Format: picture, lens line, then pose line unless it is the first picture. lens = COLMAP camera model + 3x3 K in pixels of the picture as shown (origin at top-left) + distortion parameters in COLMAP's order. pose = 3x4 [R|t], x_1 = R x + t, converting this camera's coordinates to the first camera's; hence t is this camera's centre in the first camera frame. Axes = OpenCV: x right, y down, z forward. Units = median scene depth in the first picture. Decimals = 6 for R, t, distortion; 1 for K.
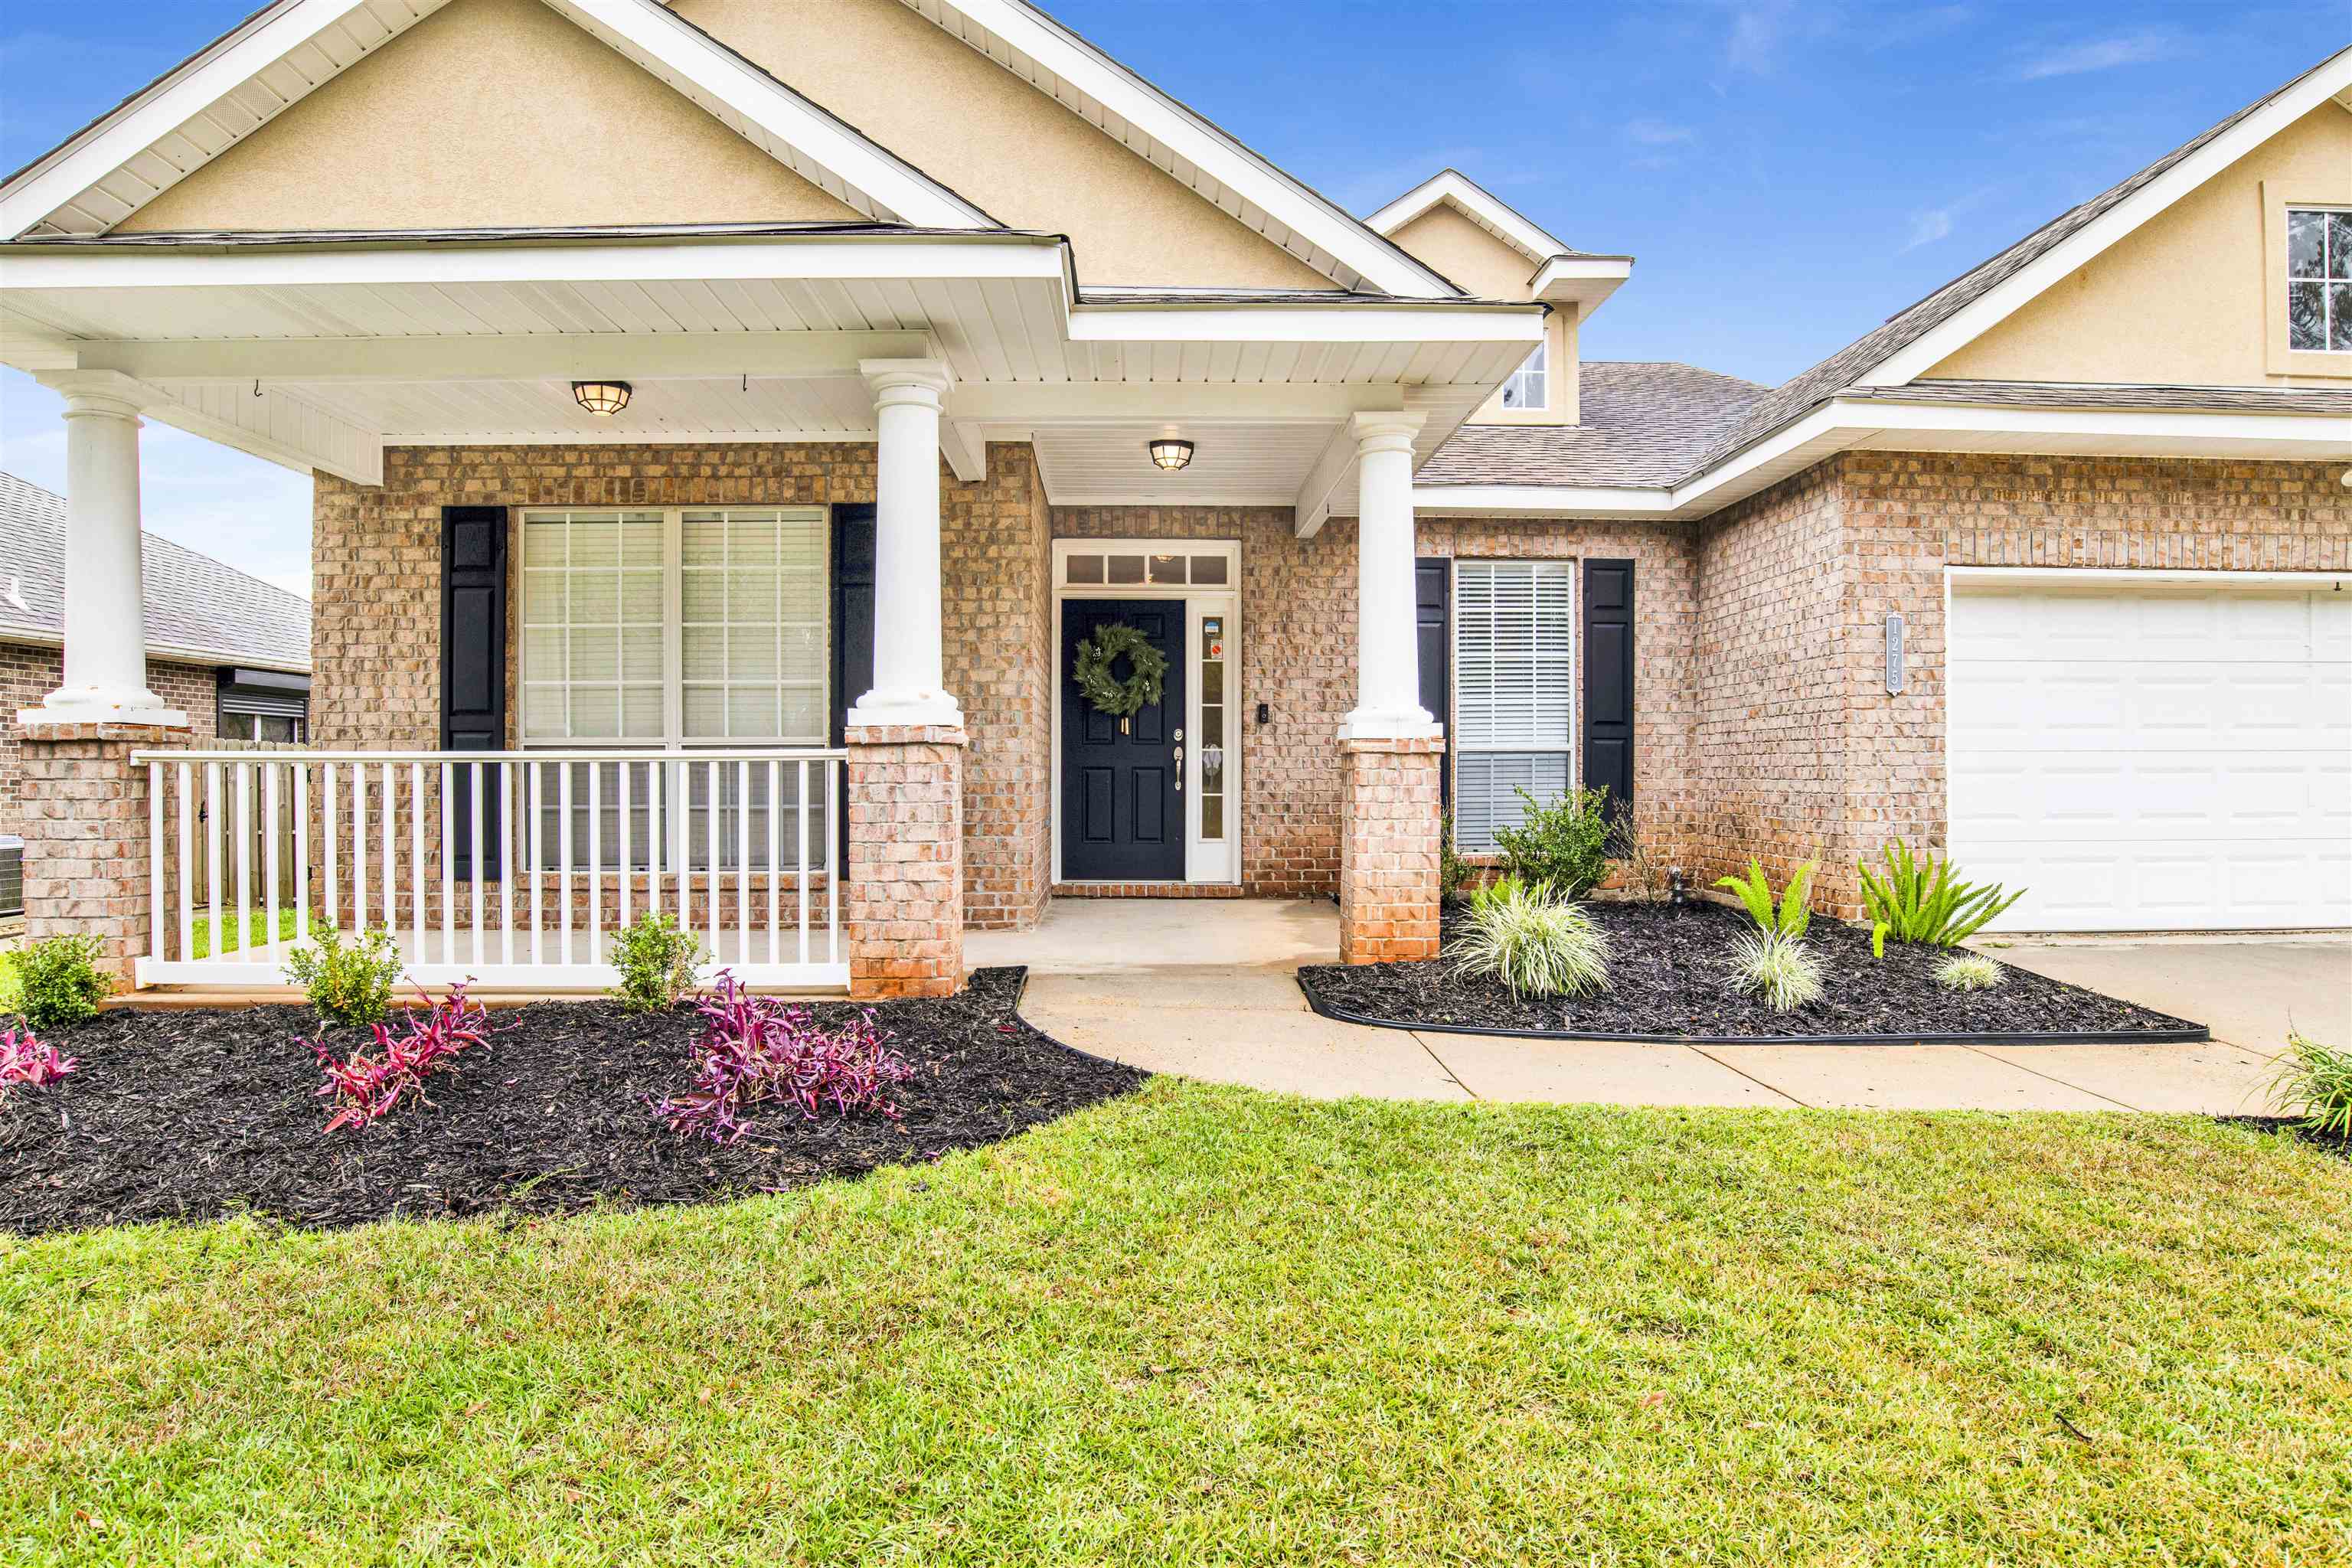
lens RADIAL K [[1434.5, 0, 1178.0], [0, 1434.5, 789.0], [0, 0, 1]] dist [-0.048665, 0.016842]
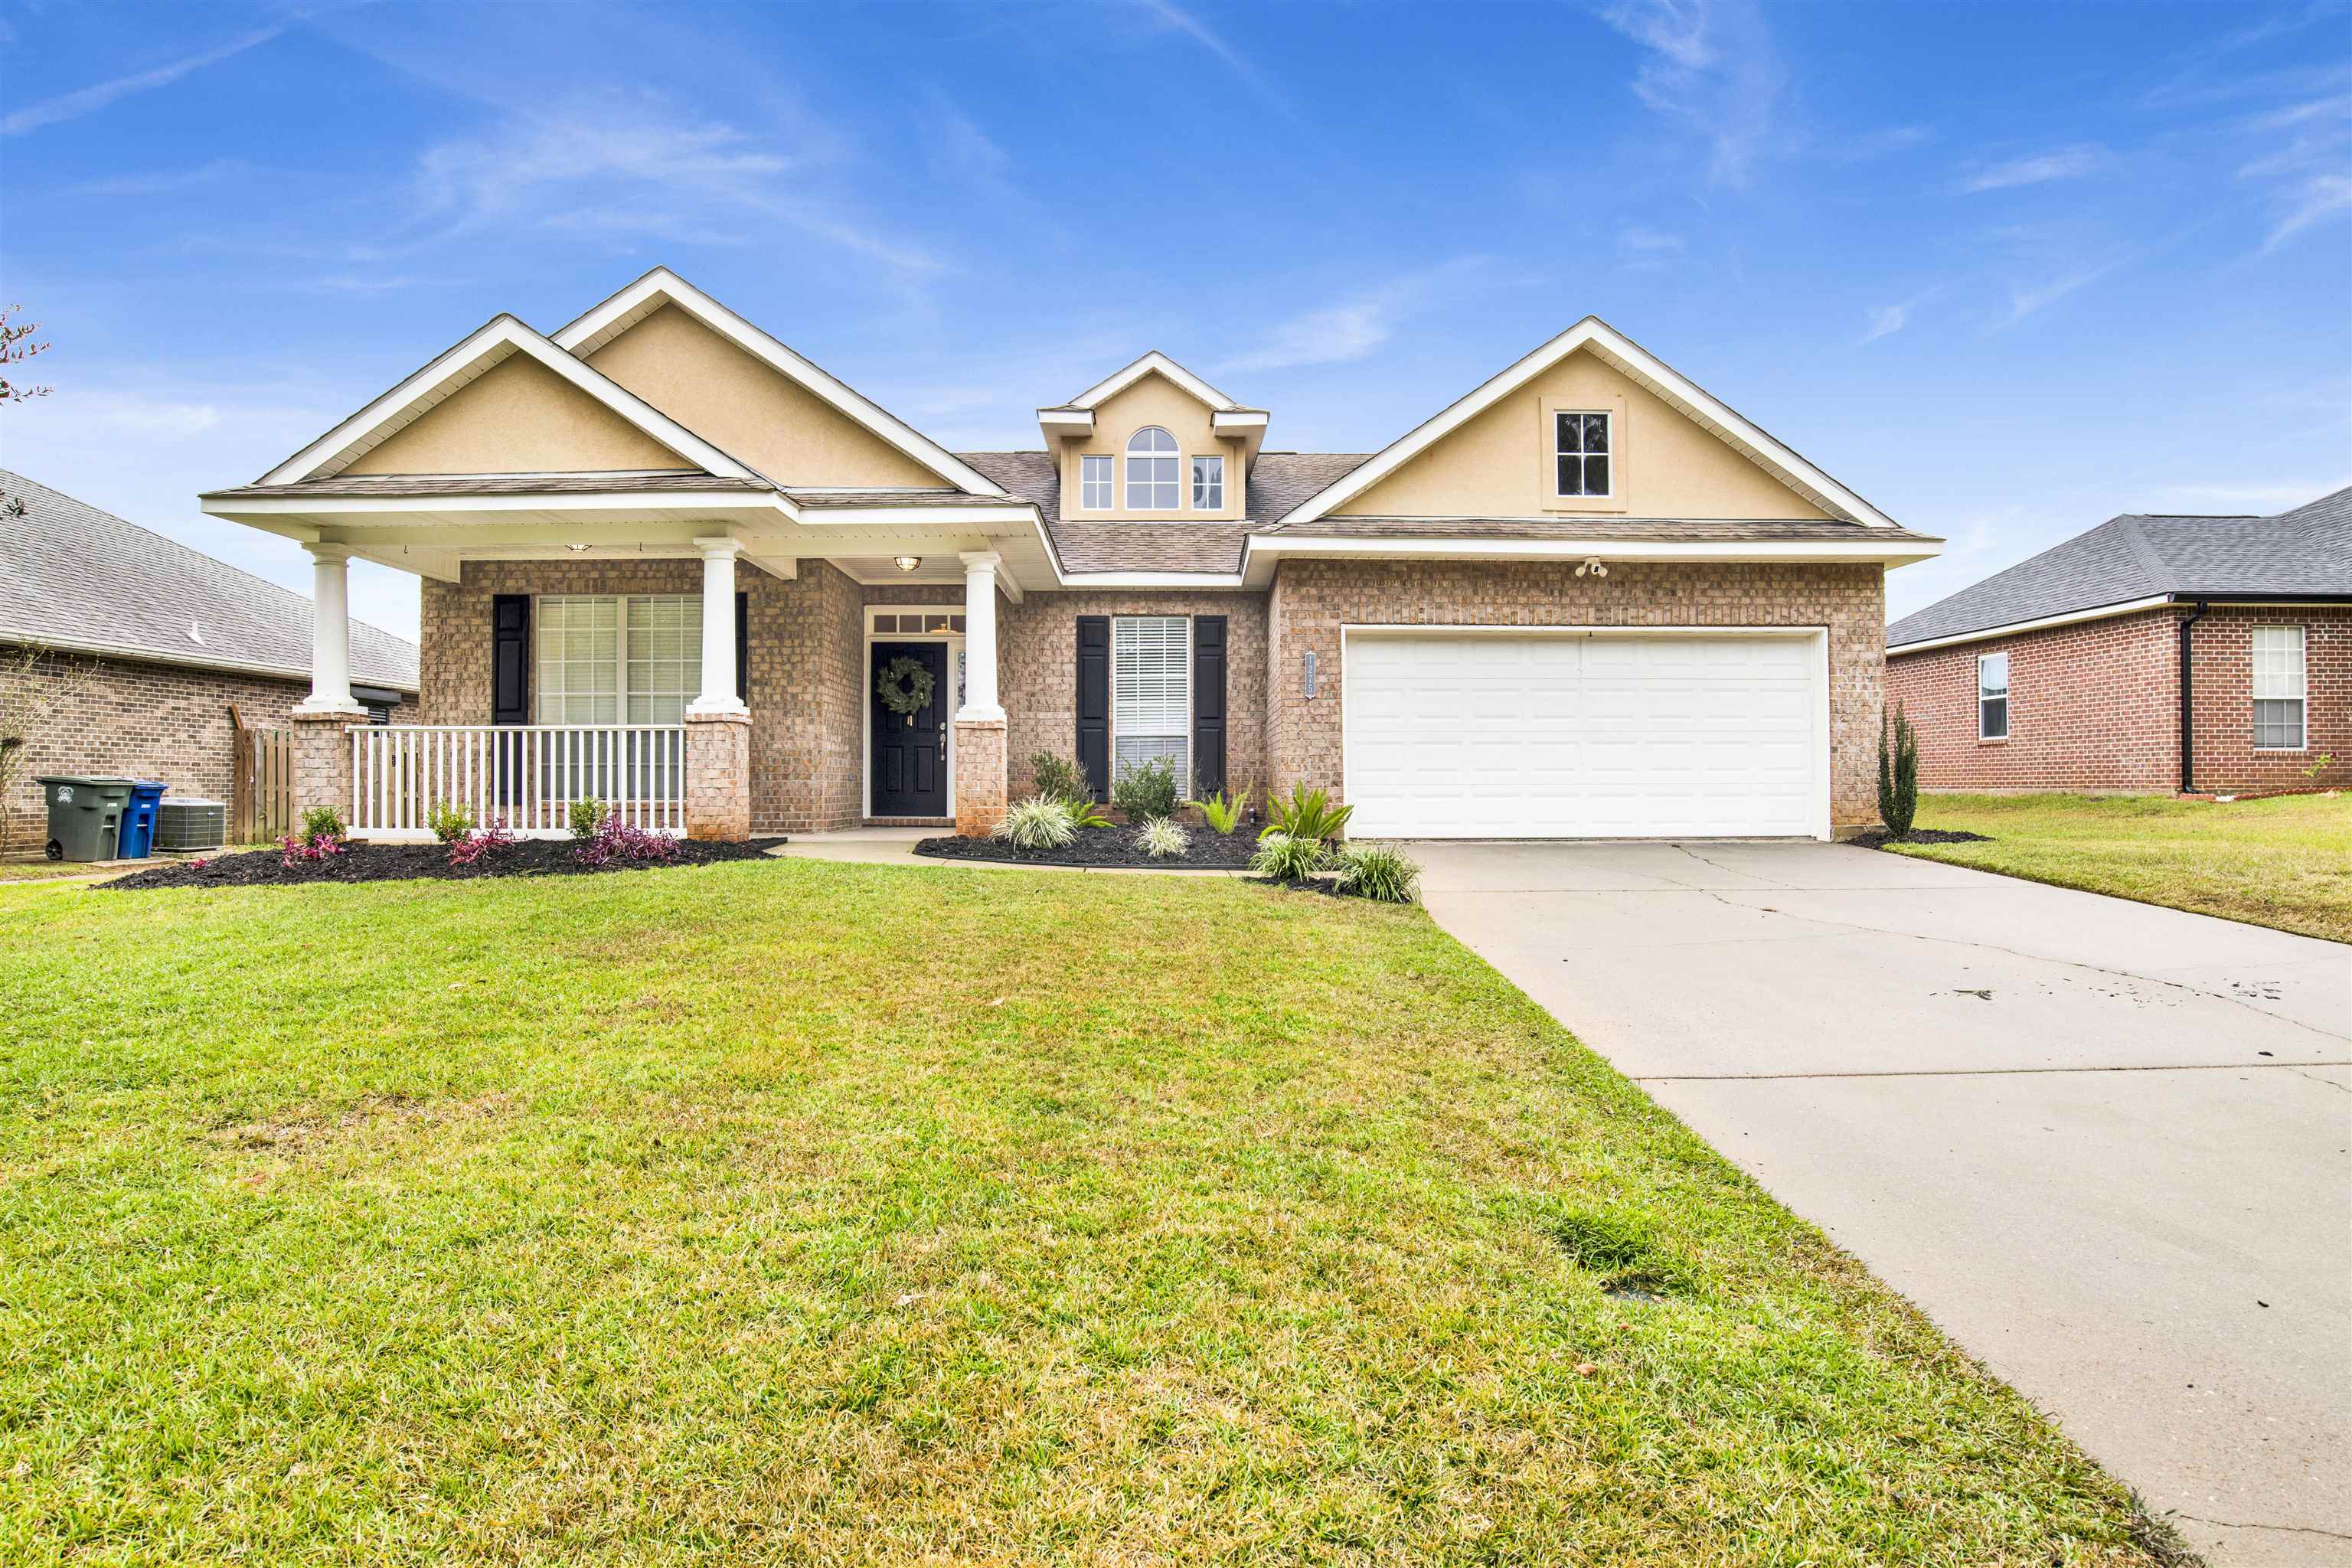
lens RADIAL K [[1434.5, 0, 1176.4], [0, 1434.5, 787.2], [0, 0, 1]] dist [-0.048665, 0.016842]
pose [[0.999675, 0.000288, -0.025474, 0.382725], [-0.000590, 0.999930, -0.011851, 0.062702], [0.025469, 0.011862, 0.999605, -0.755476]]
